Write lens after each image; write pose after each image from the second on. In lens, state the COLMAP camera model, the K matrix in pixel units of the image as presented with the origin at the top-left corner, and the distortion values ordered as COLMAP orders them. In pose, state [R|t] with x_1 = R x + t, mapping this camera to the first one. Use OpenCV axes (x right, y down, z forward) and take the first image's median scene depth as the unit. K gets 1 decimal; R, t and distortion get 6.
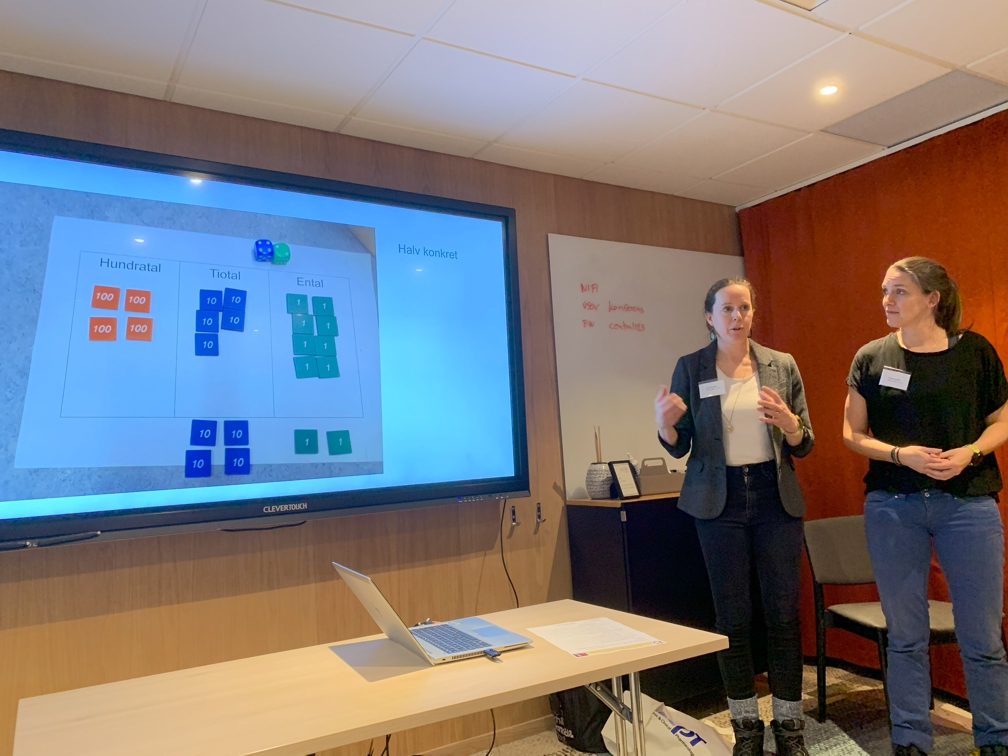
lens RADIAL K [[774.2, 0, 507.0], [0, 774.2, 370.2], [0, 0, 1]] dist [0.068342, -0.104601]
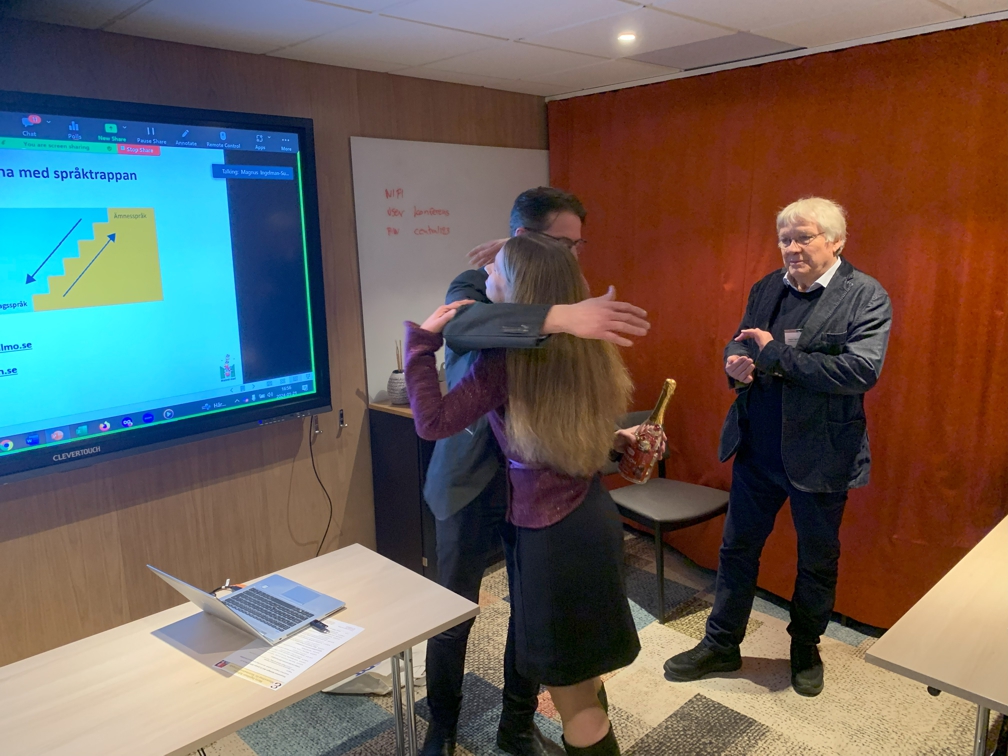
lens RADIAL K [[774.2, 0, 507.0], [0, 774.2, 370.2], [0, 0, 1]] dist [0.068342, -0.104601]
pose [[0.975659, -0.007347, 0.219171, 0.028971], [-0.053862, 0.960795, 0.271976, -0.179814], [-0.212577, -0.277161, 0.937013, -0.029367]]
